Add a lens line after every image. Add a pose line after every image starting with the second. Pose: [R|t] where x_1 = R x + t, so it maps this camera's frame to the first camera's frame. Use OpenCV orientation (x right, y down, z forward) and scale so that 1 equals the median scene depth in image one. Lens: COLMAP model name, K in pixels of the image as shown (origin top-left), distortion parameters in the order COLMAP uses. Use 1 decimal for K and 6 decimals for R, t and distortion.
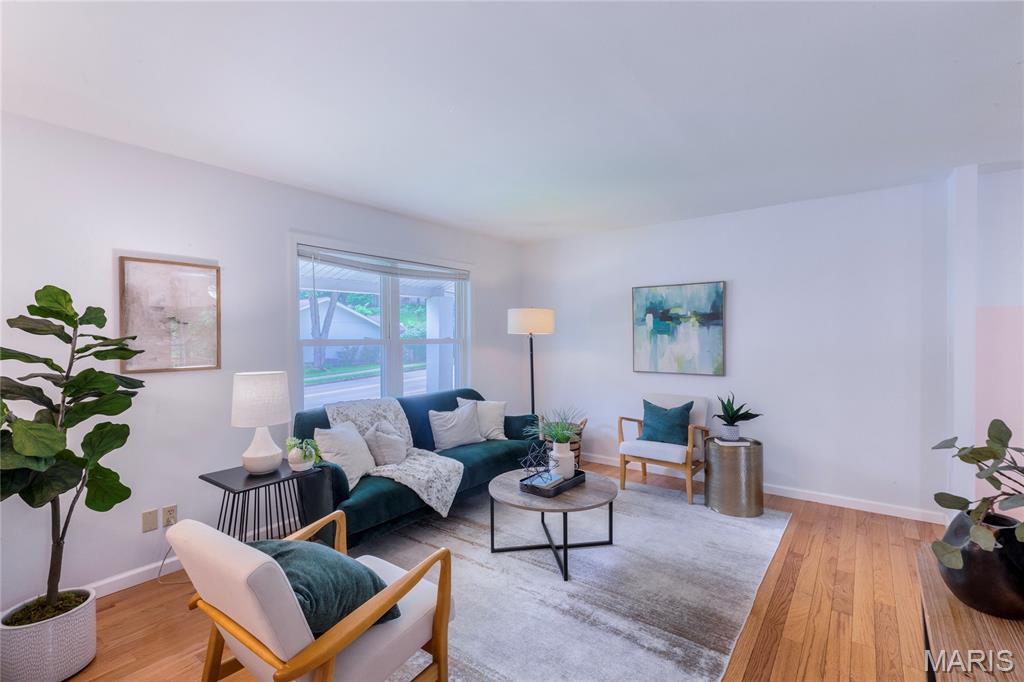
lens RADIAL K [[464.6, 0, 514.0], [0, 464.6, 347.0], [0, 0, 1]] dist [0.010523, -0.000633]
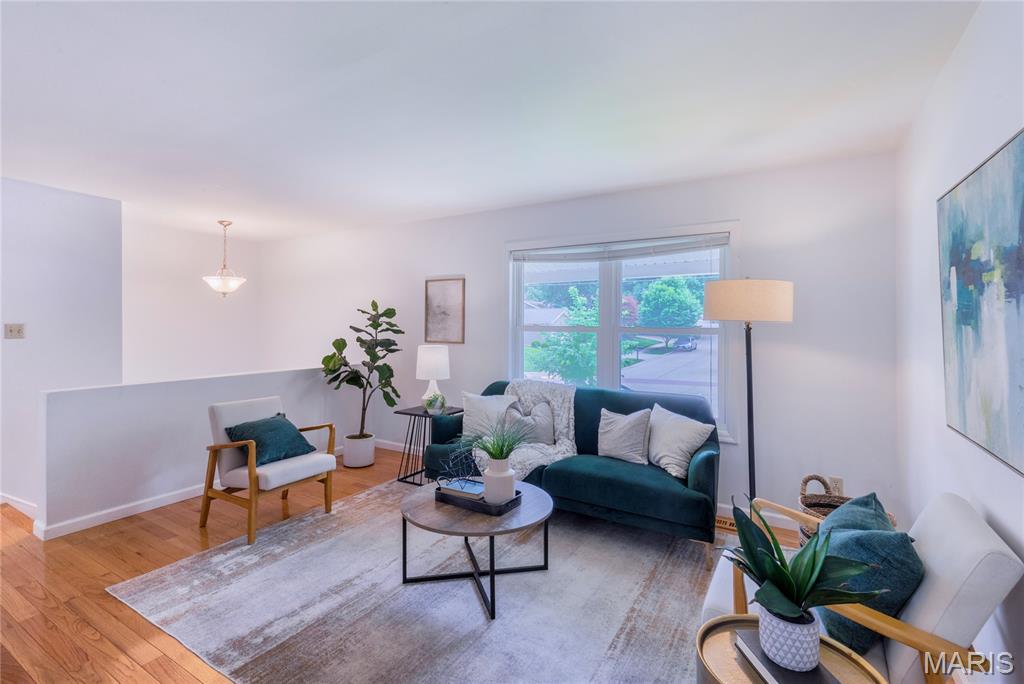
lens RADIAL K [[494.4, 0, 507.6], [0, 494.4, 324.3], [0, 0, 1]] dist [-0.000156, 0.000071]
pose [[0.084626, 0.006761, -0.996390, 1.090661], [-0.030198, 0.999535, 0.004218, -0.031101], [0.995955, 0.029732, 0.084791, 1.076538]]
